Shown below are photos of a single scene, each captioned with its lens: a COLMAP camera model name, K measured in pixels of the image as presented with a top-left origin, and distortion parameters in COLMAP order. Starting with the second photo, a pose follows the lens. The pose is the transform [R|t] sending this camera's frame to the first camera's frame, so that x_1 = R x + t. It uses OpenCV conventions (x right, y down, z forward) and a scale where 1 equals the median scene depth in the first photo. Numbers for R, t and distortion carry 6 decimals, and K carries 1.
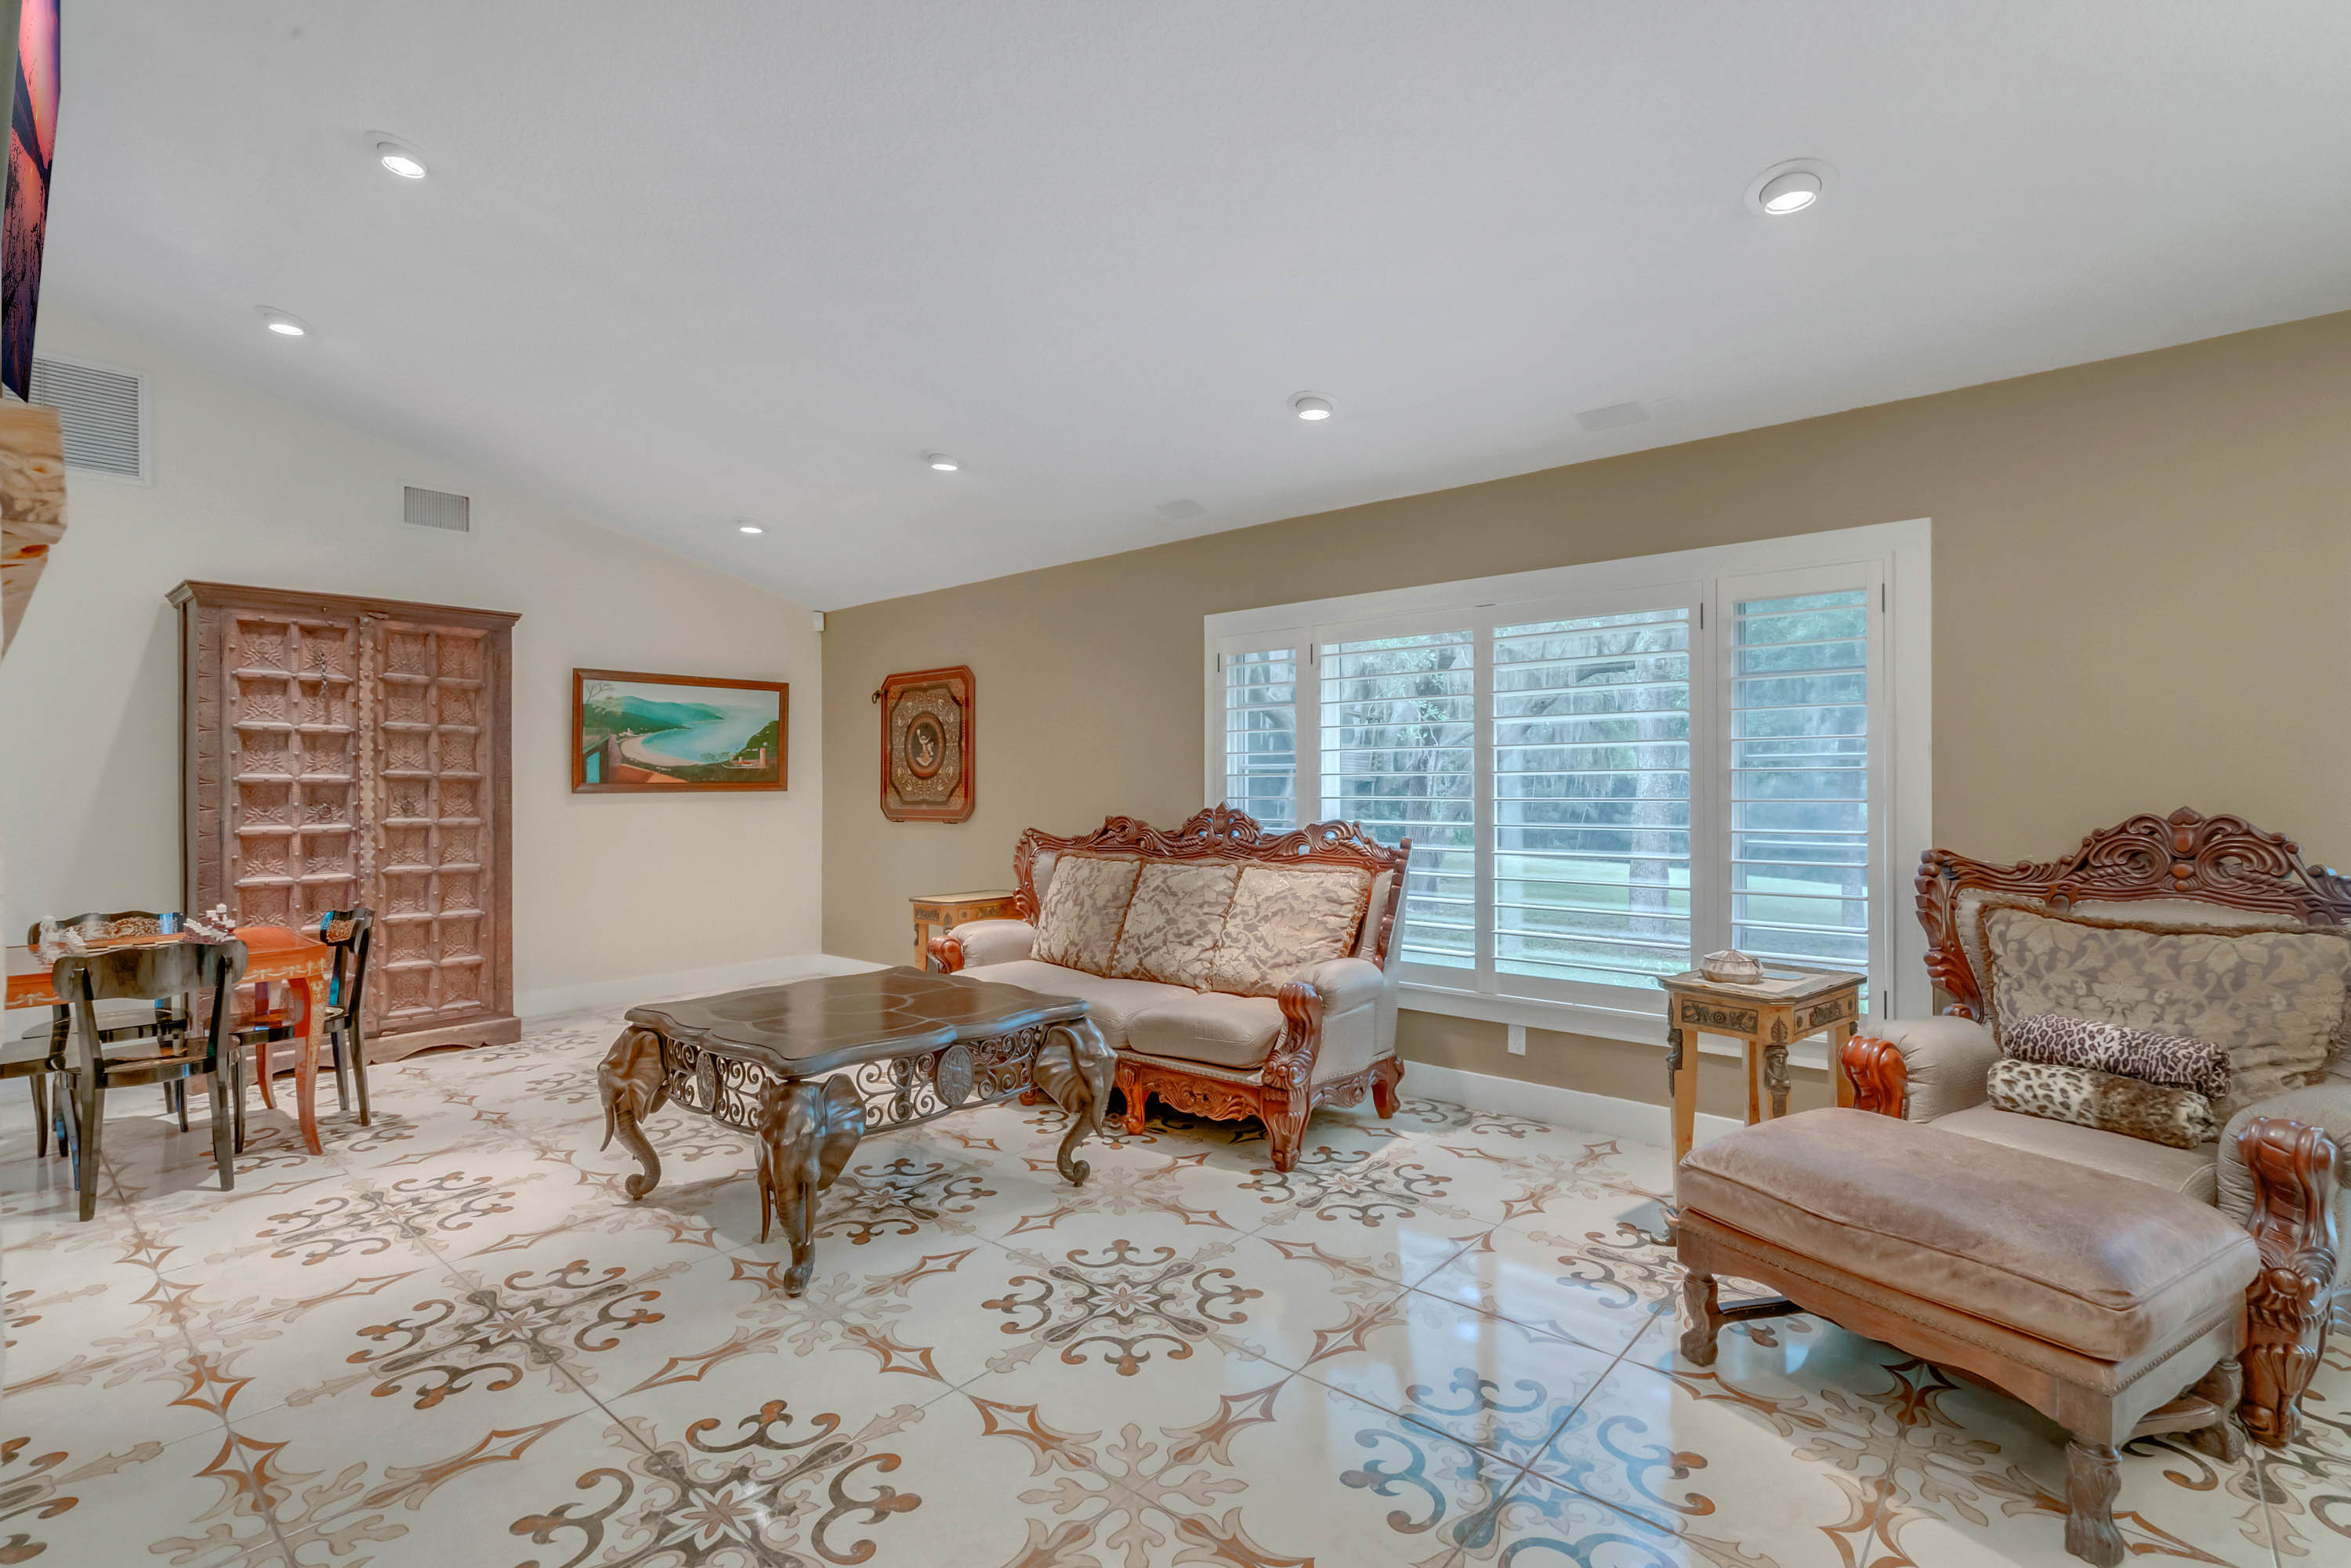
lens RADIAL K [[1056.4, 0, 1157.8], [0, 1056.4, 784.1], [0, 0, 1]] dist [-0.005533, 0.001894]
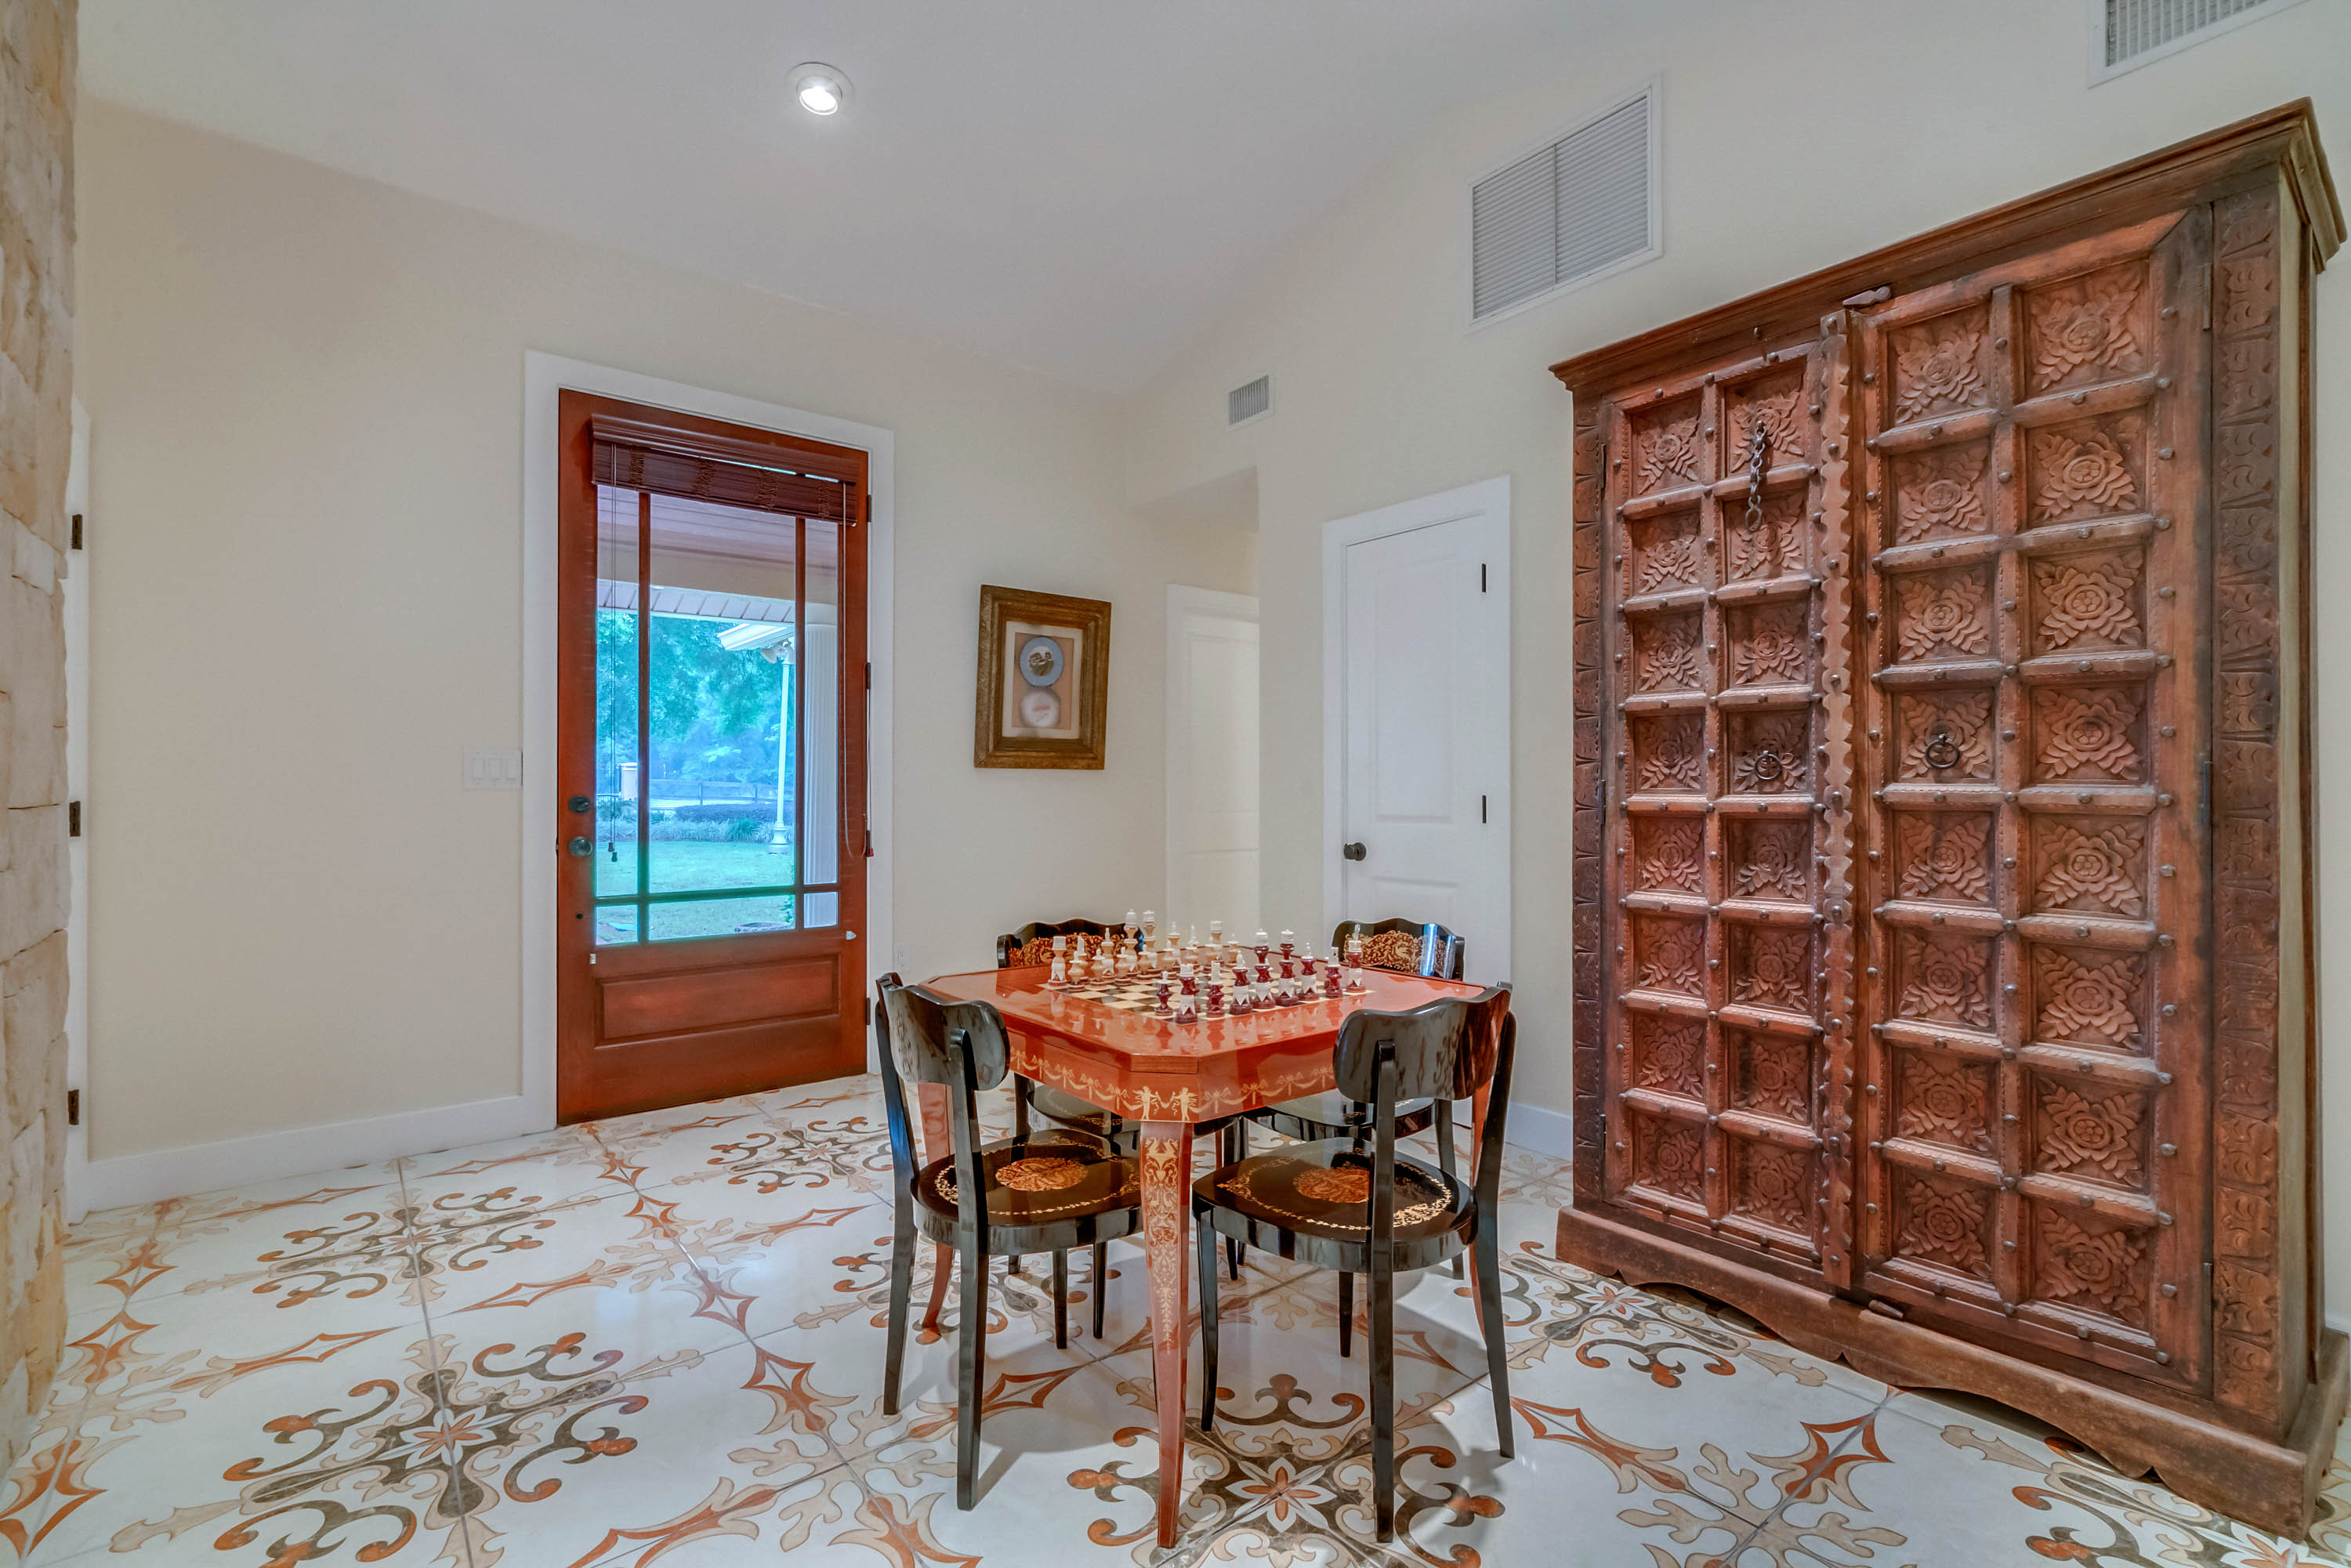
lens RADIAL K [[1056.4, 0, 1177.3], [0, 1056.4, 786.8], [0, 0, 1]] dist [-0.005533, 0.001894]
pose [[-0.175460, 0.000661, -0.984486, -0.286853], [0.003716, 0.999993, 0.000009, 0.033644], [0.984480, -0.003657, -0.175461, 0.822249]]
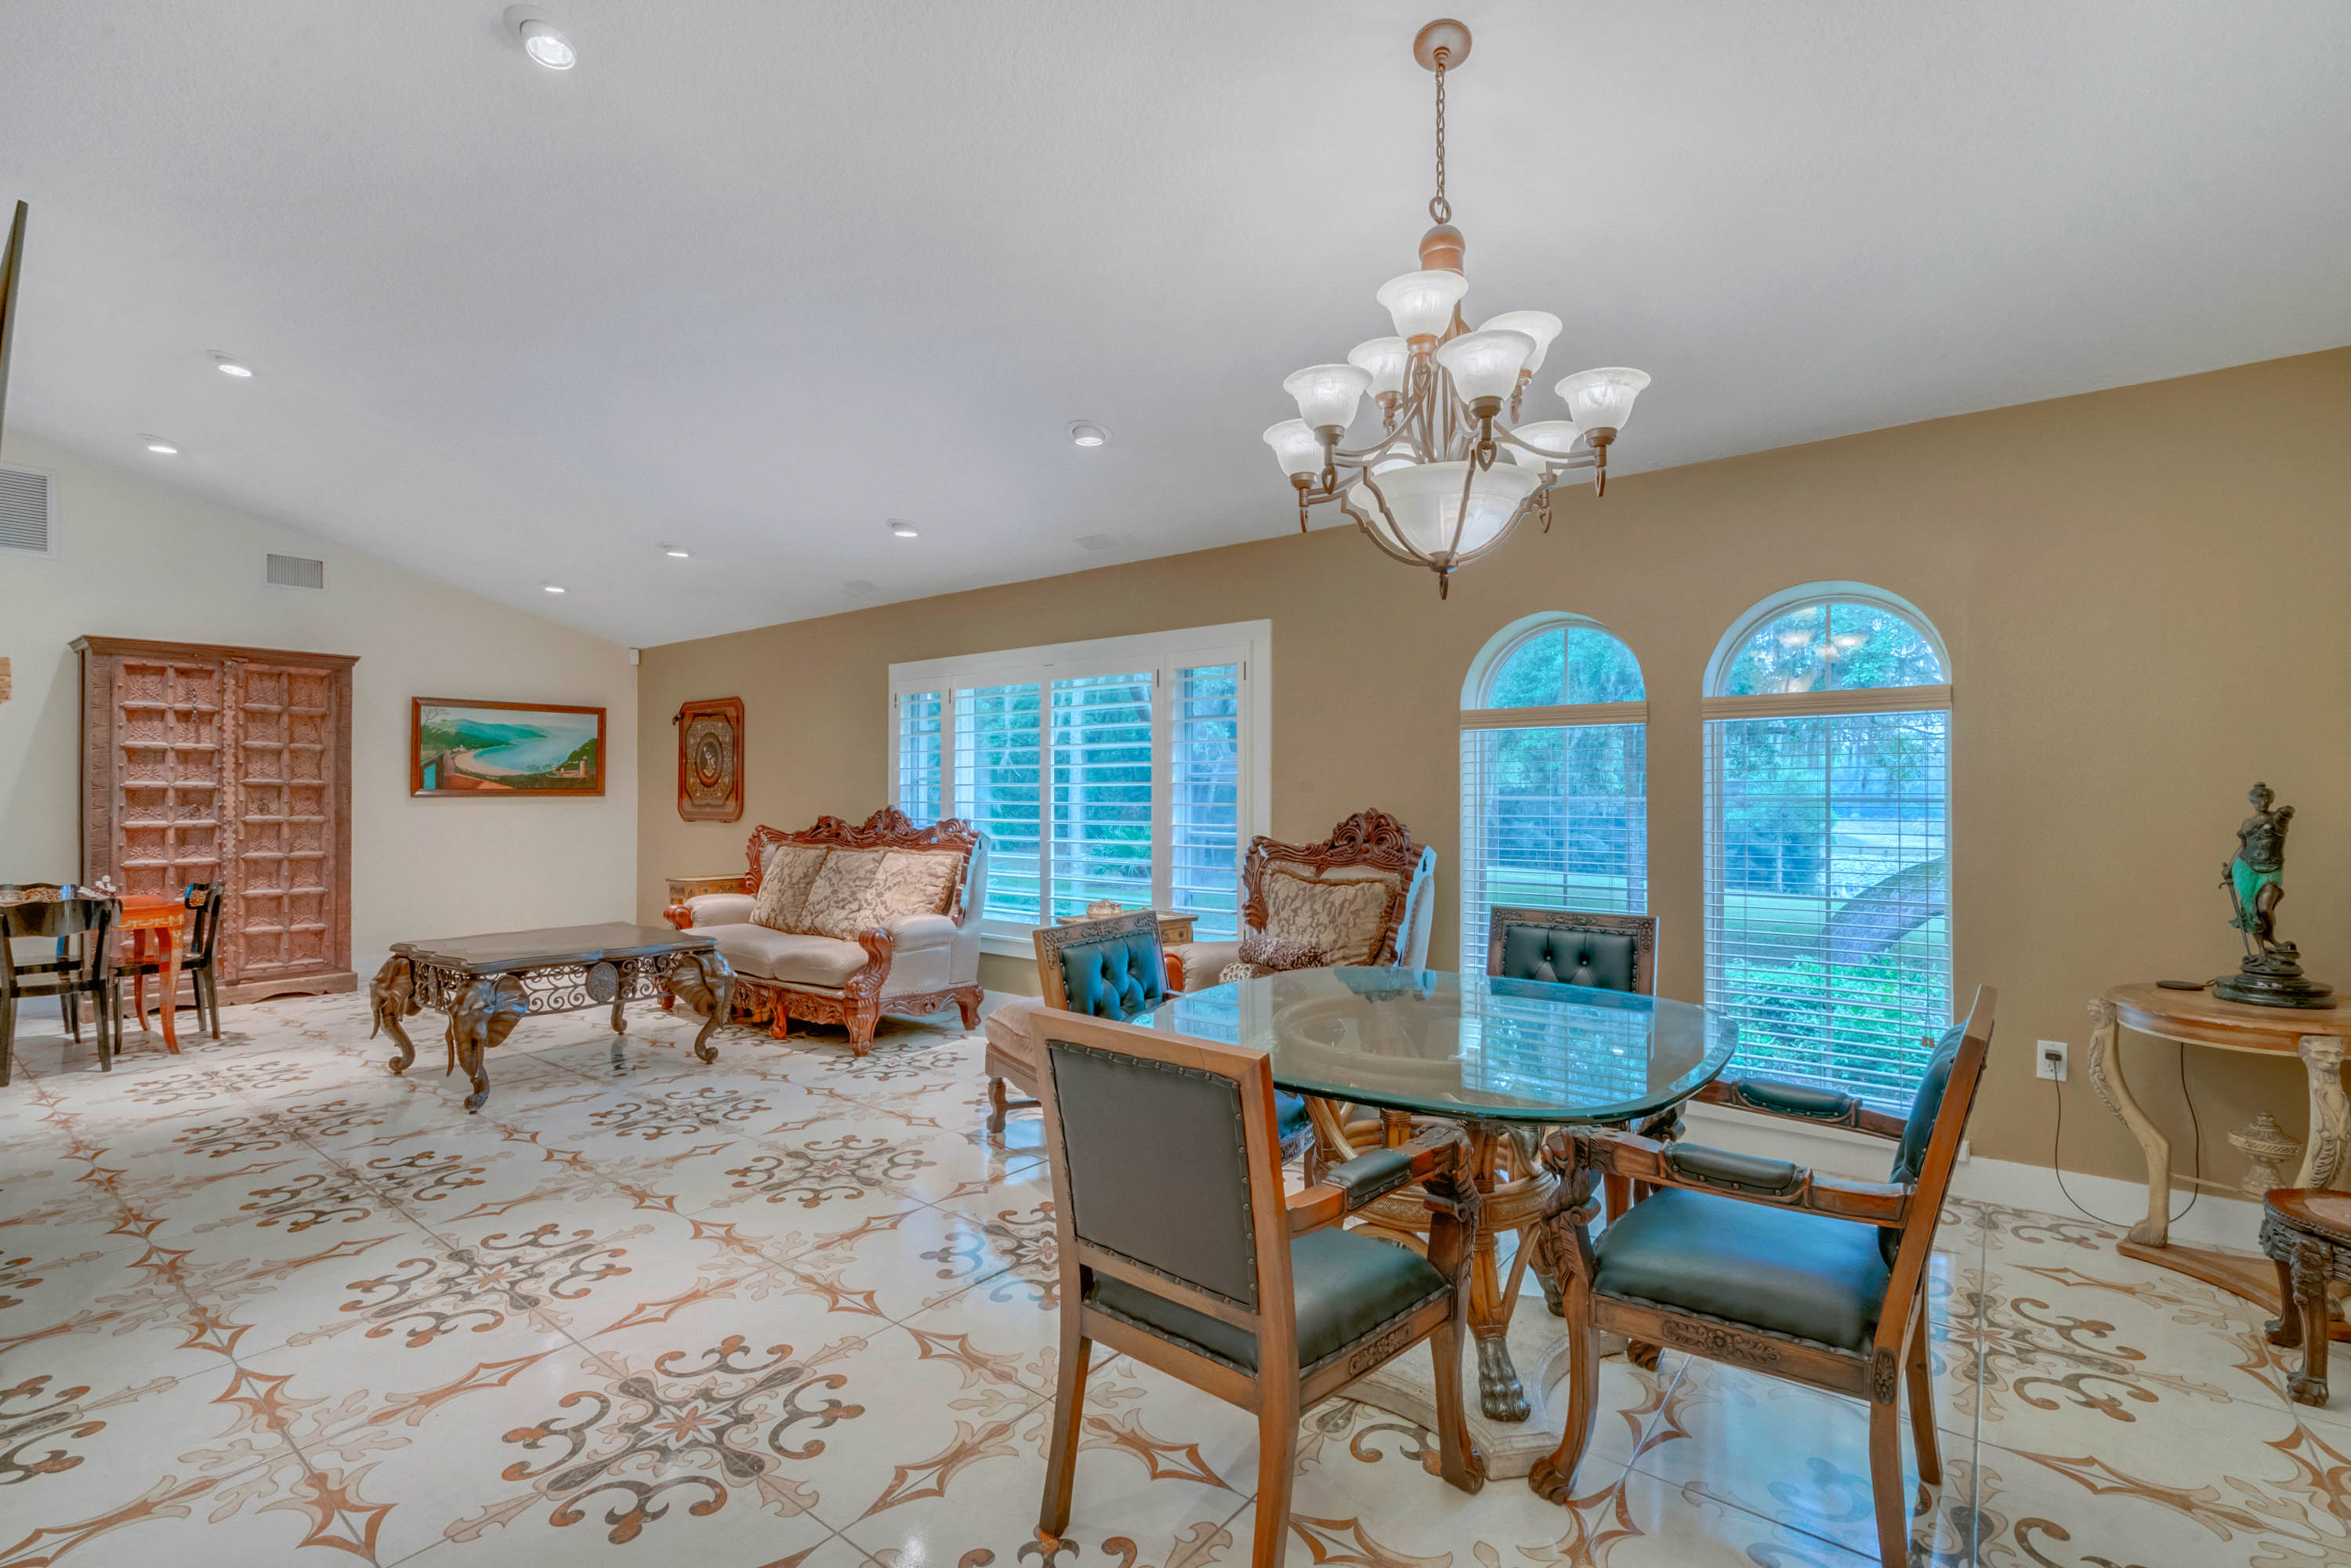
lens RADIAL K [[1056.4, 0, 1165.8], [0, 1056.4, 787.4], [0, 0, 1]] dist [-0.005533, 0.001894]
pose [[0.998951, 0.003777, 0.045645, 0.349776], [-0.003615, 0.999987, -0.003631, -0.001971], [-0.045658, 0.003463, 0.998951, -0.356130]]
